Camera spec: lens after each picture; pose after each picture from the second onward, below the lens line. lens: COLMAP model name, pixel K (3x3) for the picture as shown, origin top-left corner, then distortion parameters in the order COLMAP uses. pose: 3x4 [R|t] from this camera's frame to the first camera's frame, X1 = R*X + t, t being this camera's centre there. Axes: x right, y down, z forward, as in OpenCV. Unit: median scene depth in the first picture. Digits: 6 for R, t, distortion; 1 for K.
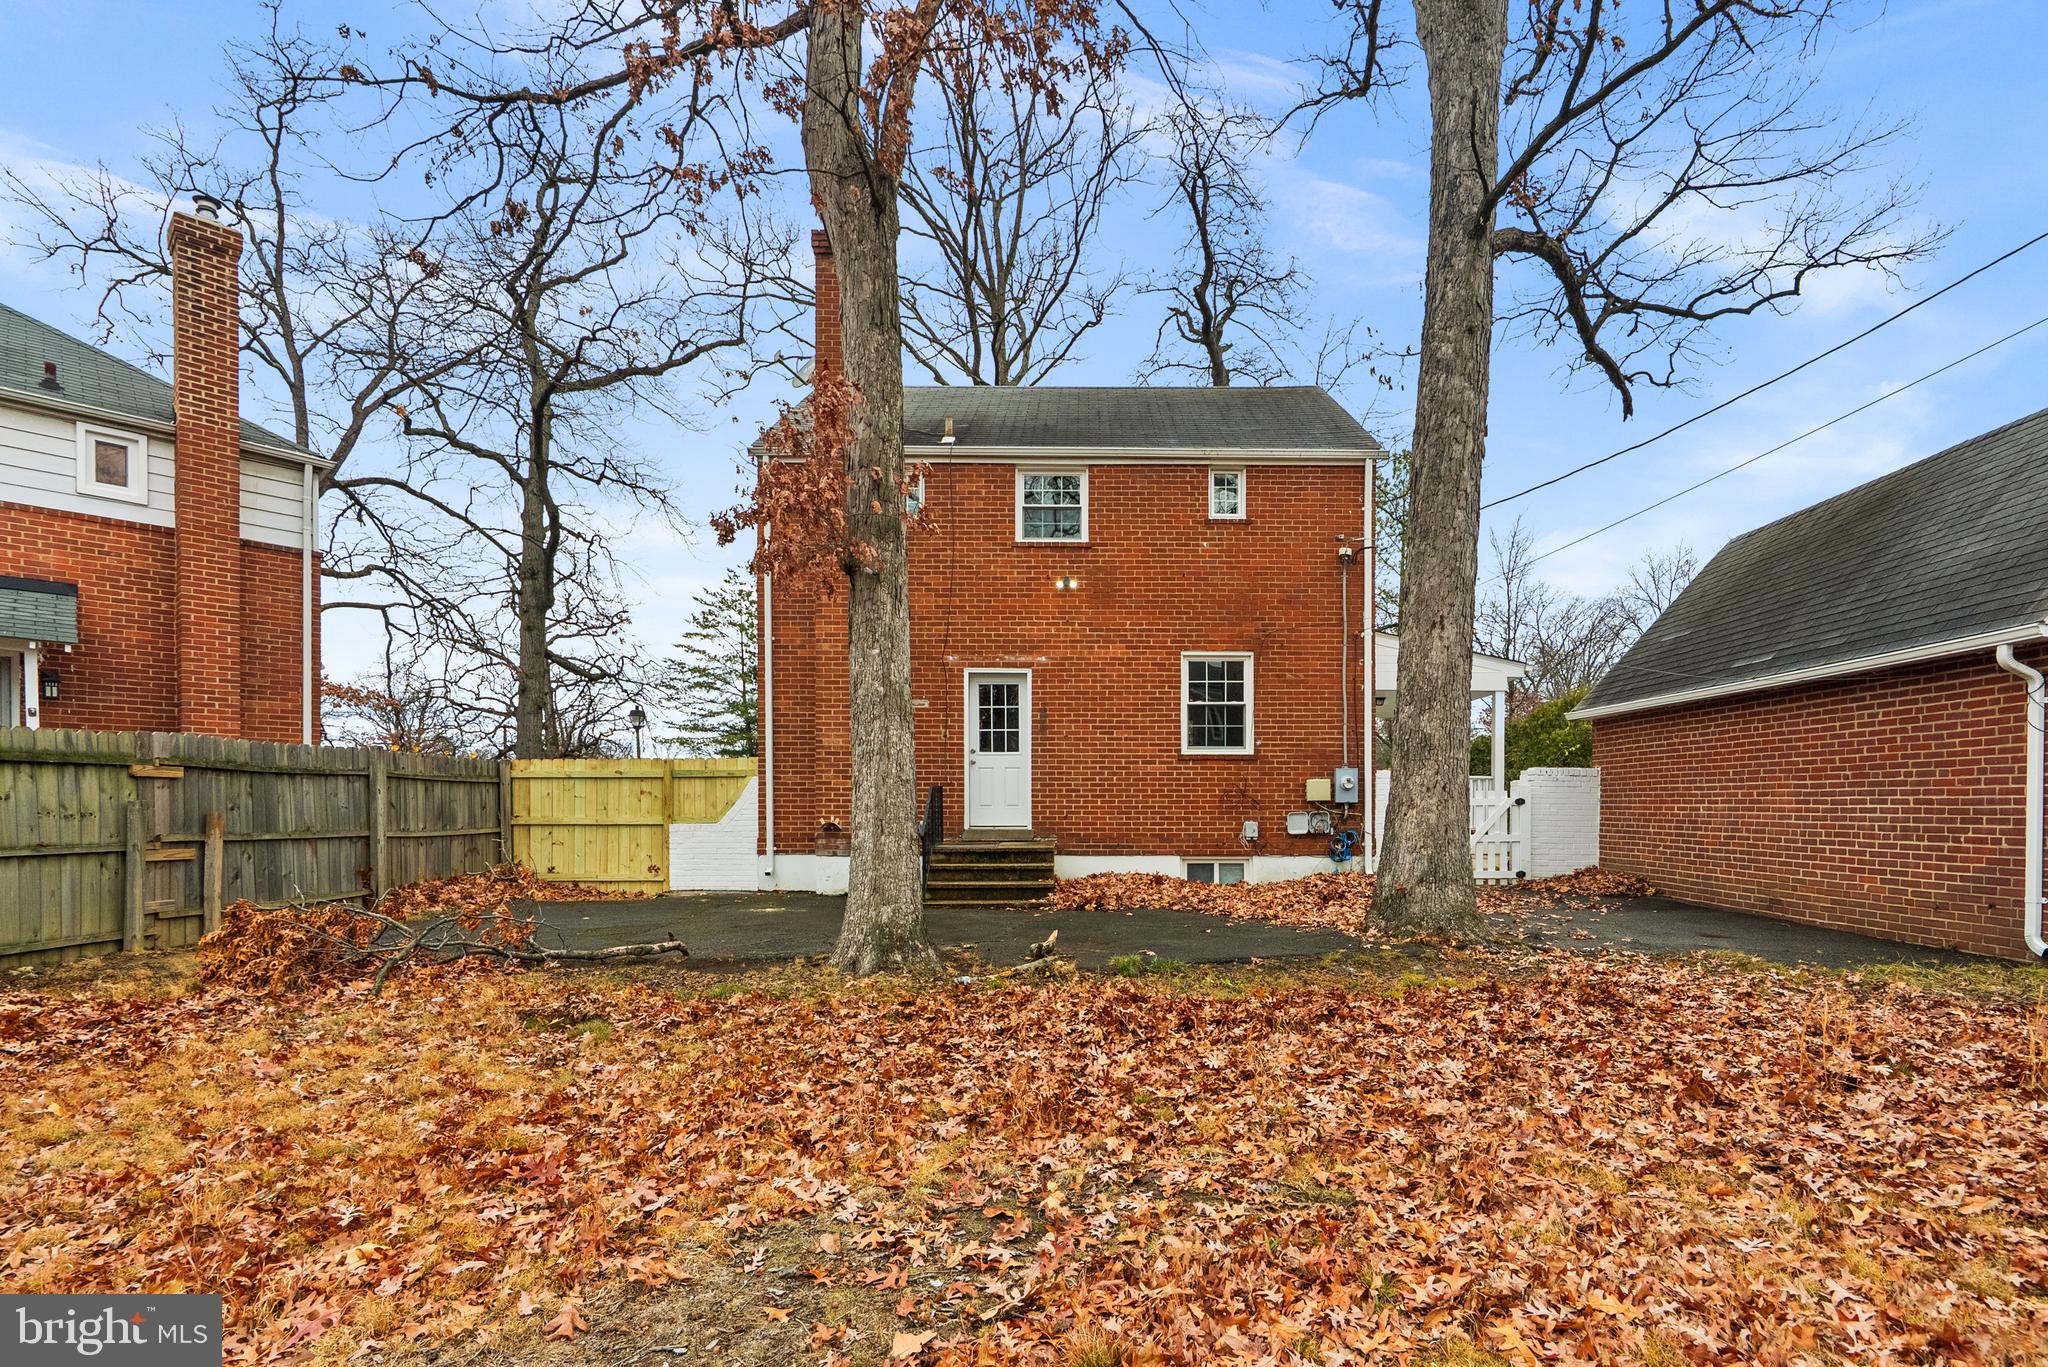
lens RADIAL K [[937.9, 0, 1051.1], [0, 937.9, 817.9], [0, 0, 1]] dist [-0.004121, 0.001174]
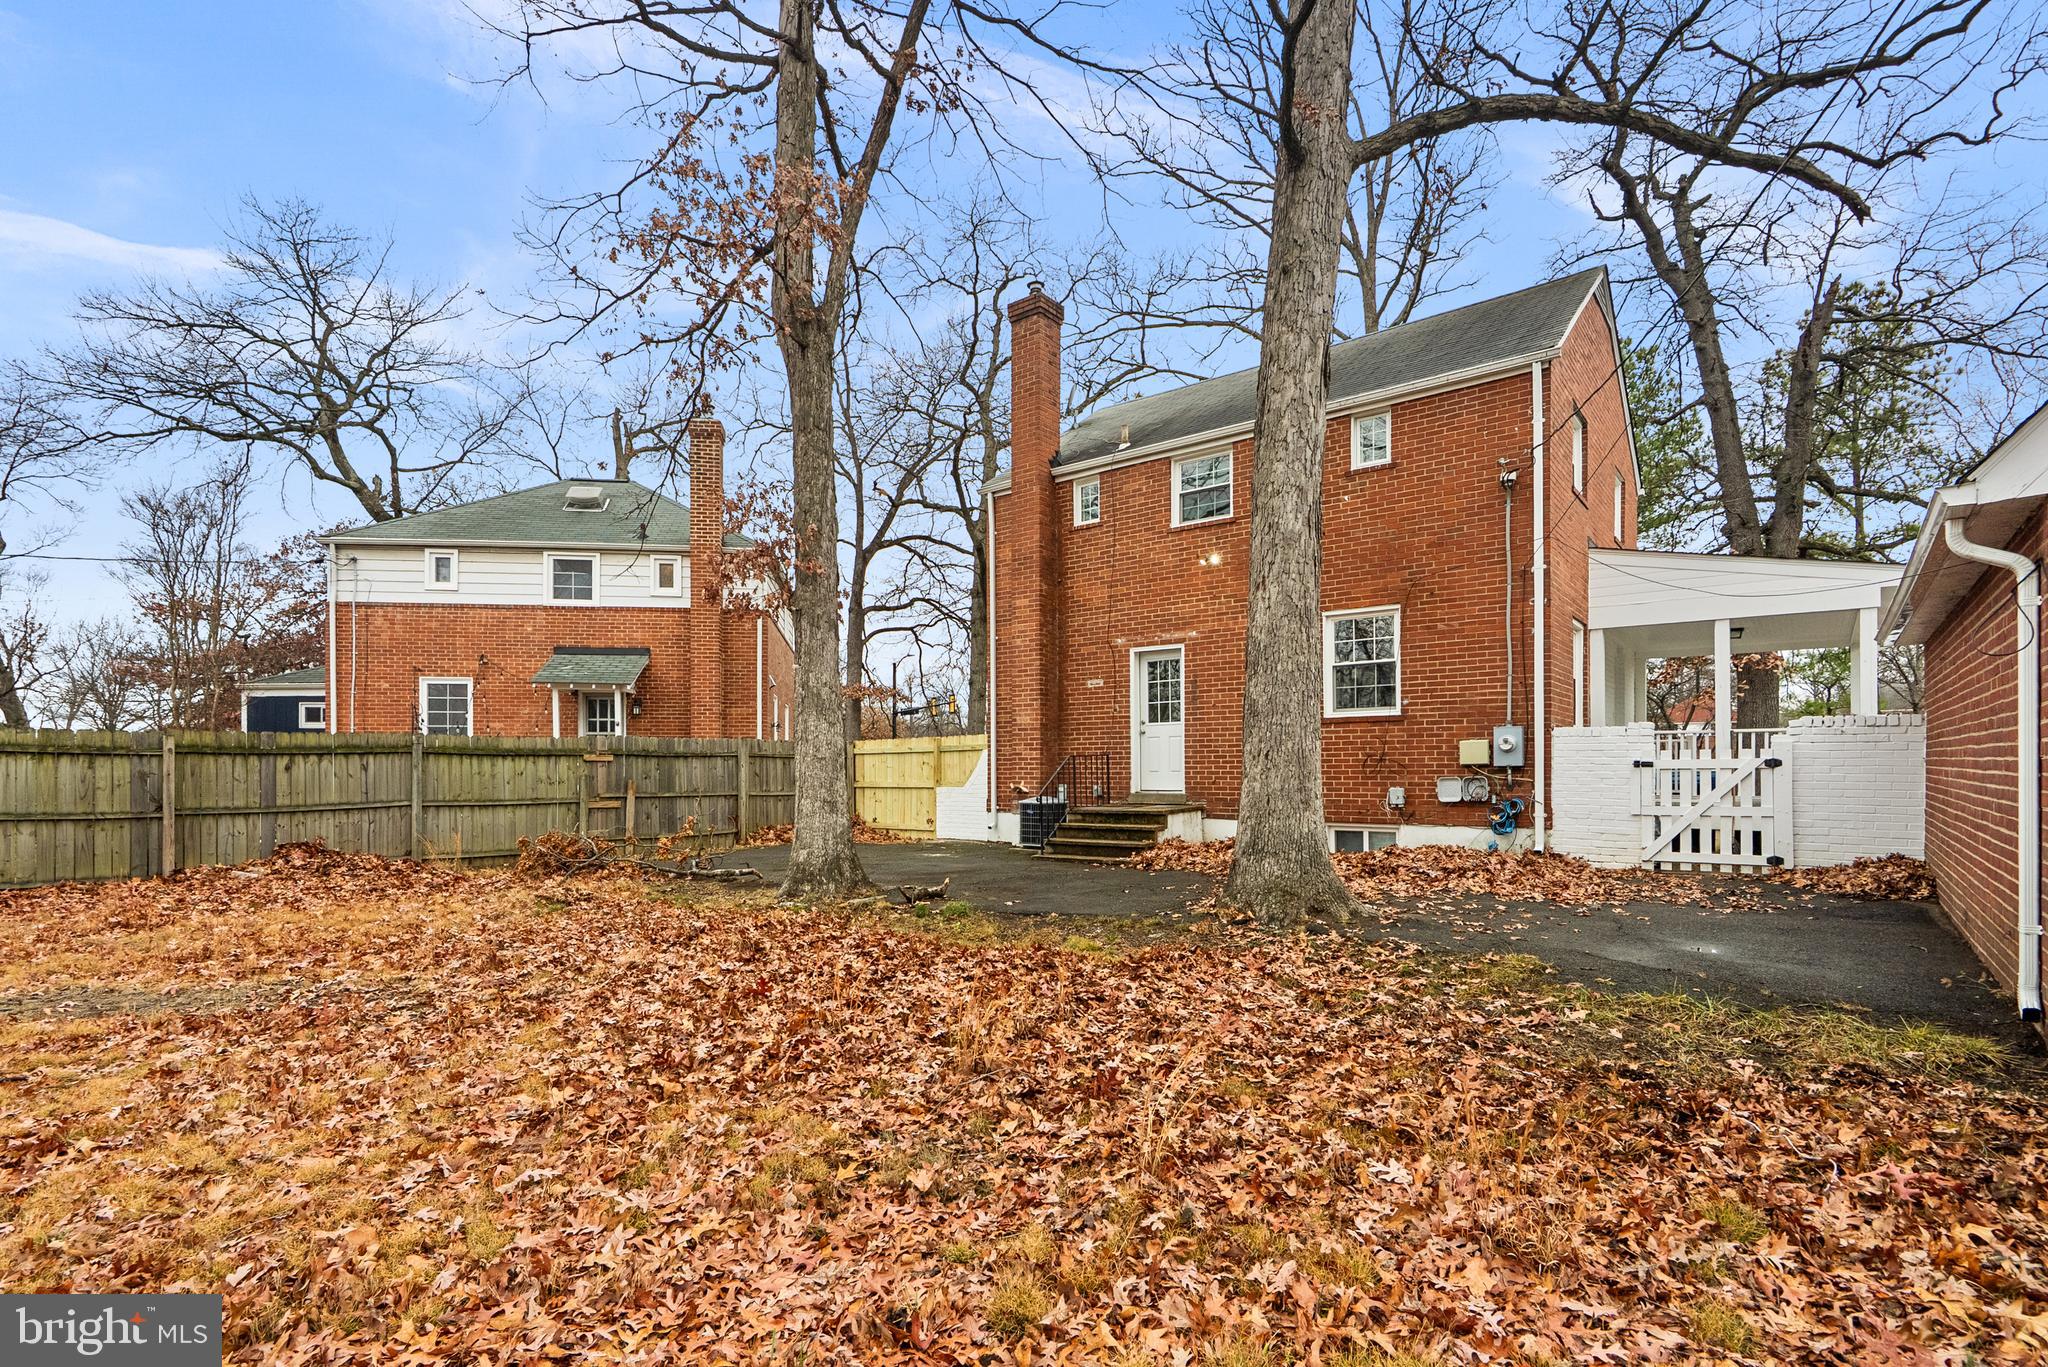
lens RADIAL K [[937.9, 0, 1094.3], [0, 937.9, 771.6], [0, 0, 1]] dist [-0.004121, 0.001174]
pose [[0.799972, -0.004297, -0.600022, 0.532981], [0.001018, 0.999983, -0.005804, -0.006872], [0.600036, 0.004032, 0.799963, 0.081219]]
